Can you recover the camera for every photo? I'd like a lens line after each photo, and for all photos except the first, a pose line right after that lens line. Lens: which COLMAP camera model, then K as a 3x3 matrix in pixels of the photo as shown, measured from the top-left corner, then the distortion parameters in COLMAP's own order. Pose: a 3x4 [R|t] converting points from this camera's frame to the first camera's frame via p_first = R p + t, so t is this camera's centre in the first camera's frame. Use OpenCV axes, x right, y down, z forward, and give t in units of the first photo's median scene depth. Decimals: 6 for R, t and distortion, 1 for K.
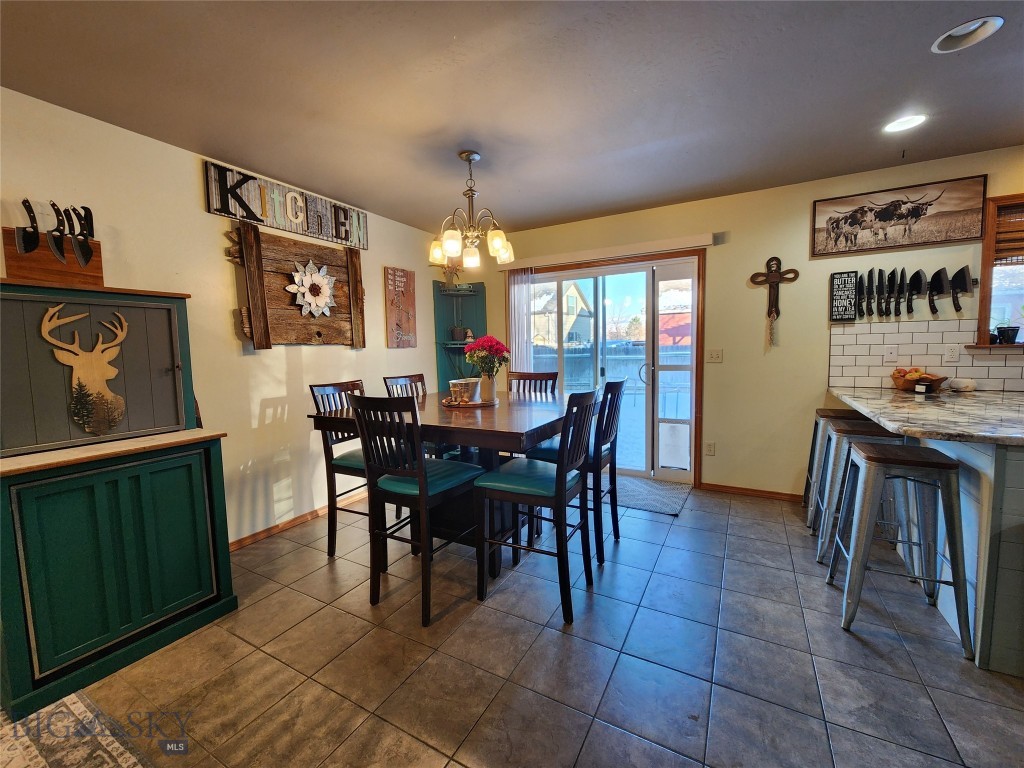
lens RADIAL K [[415.7, 0, 513.4], [0, 415.7, 380.3], [0, 0, 1]] dist [0.002052, -0.001018]
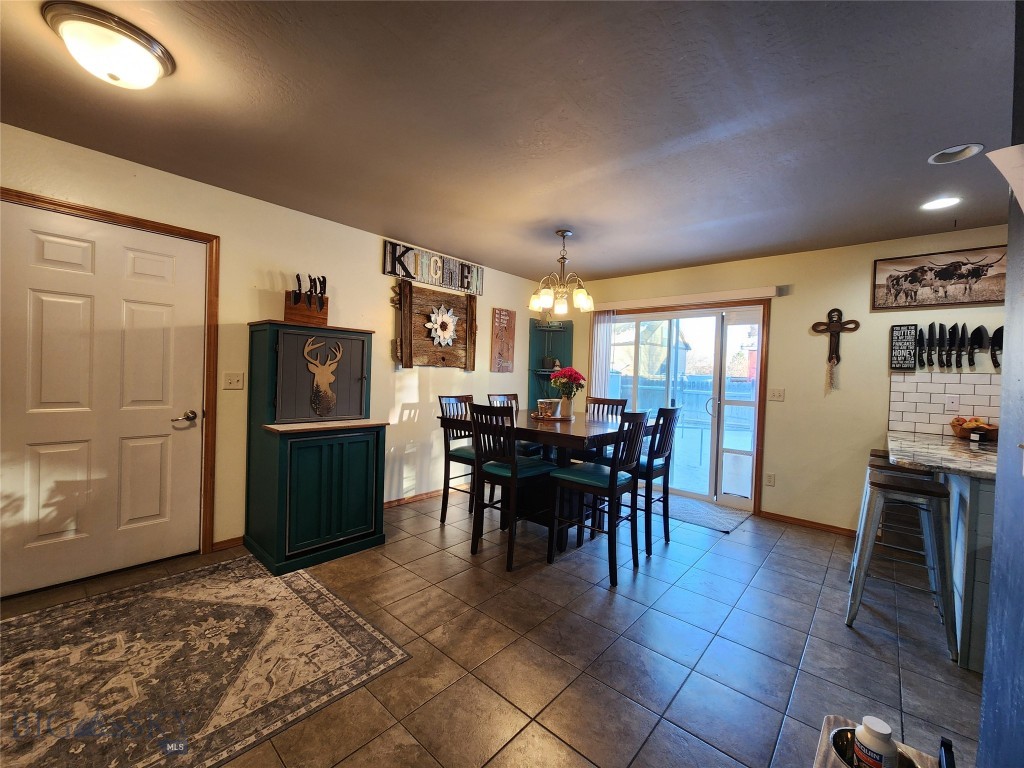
lens RADIAL K [[416.0, 0, 513.1], [0, 416.0, 379.5], [0, 0, 1]] dist [0.001811, -0.002284]
pose [[0.975085, 0.057297, -0.214305, 0.046116], [-0.071233, 0.995779, -0.057878, 0.018381], [0.210084, 0.071701, 0.975050, -0.285354]]
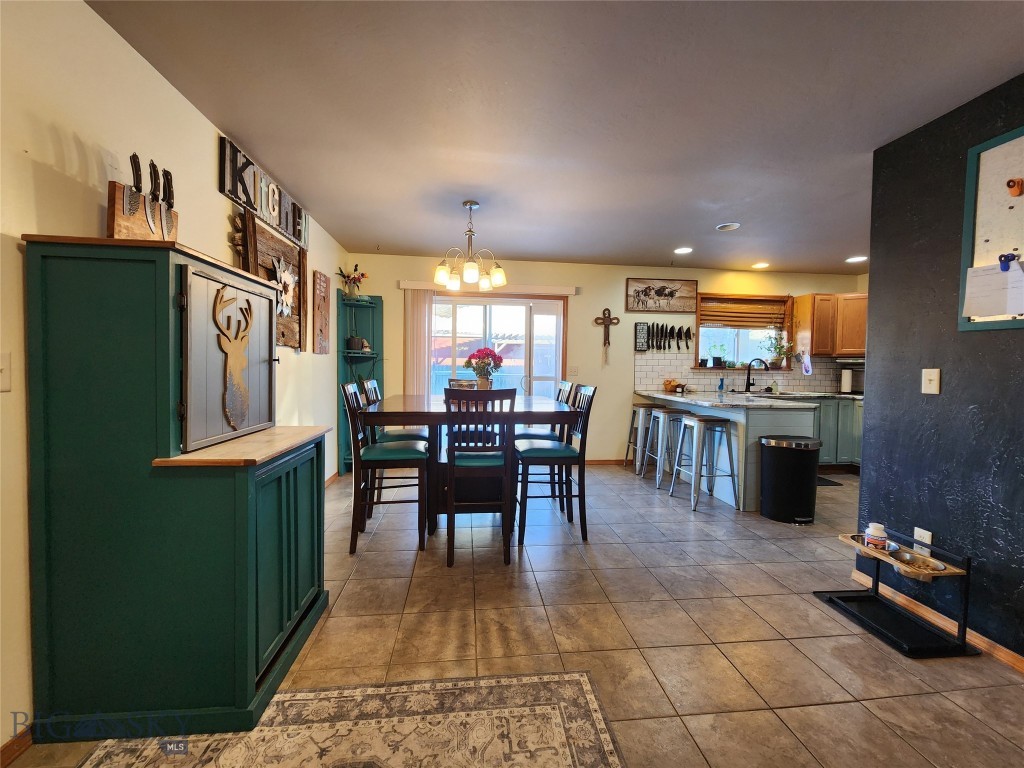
lens RADIAL K [[415.7, 0, 513.4], [0, 415.7, 380.3], [0, 0, 1]] dist [0.002052, -0.001018]
pose [[0.814628, 0.013557, 0.579825, -0.671088], [0.013854, 0.998987, -0.042822, 0.045182], [-0.579818, 0.042917, 0.813615, -0.072060]]
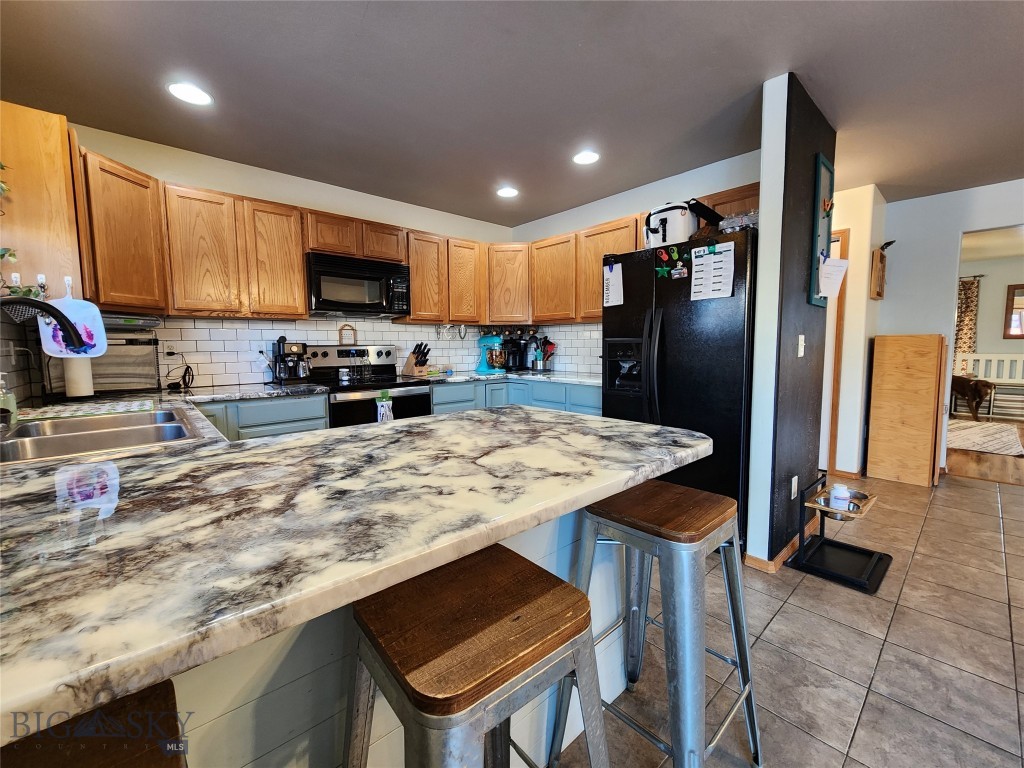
lens RADIAL K [[416.0, 0, 513.1], [0, 416.0, 379.5], [0, 0, 1]] dist [0.001811, -0.002284]
pose [[-0.944139, -0.003089, 0.329532, 0.630238], [0.052398, 0.985828, 0.159366, -0.073427], [-0.325354, 0.167730, -0.930597, 1.071506]]
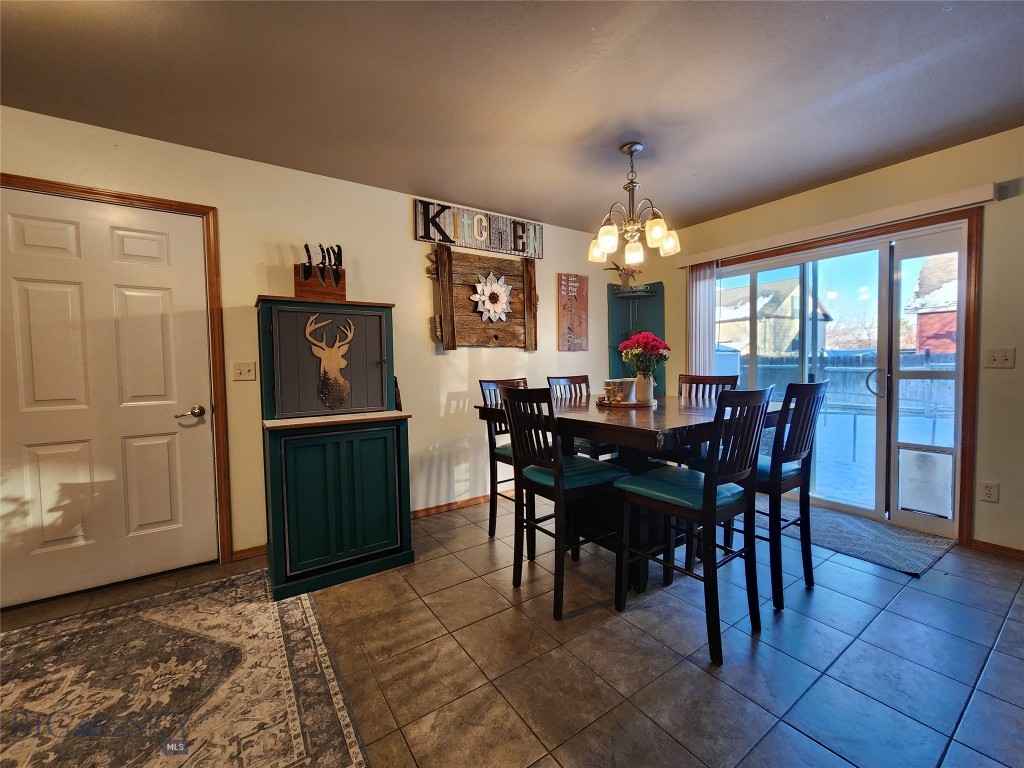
lens RADIAL K [[416.0, 0, 513.1], [0, 416.0, 379.5], [0, 0, 1]] dist [0.001811, -0.002284]
pose [[0.893303, 0.024210, -0.448803, 0.089660], [-0.037301, 0.999097, -0.020349, 0.026690], [0.447905, 0.034919, 0.893399, 0.027386]]
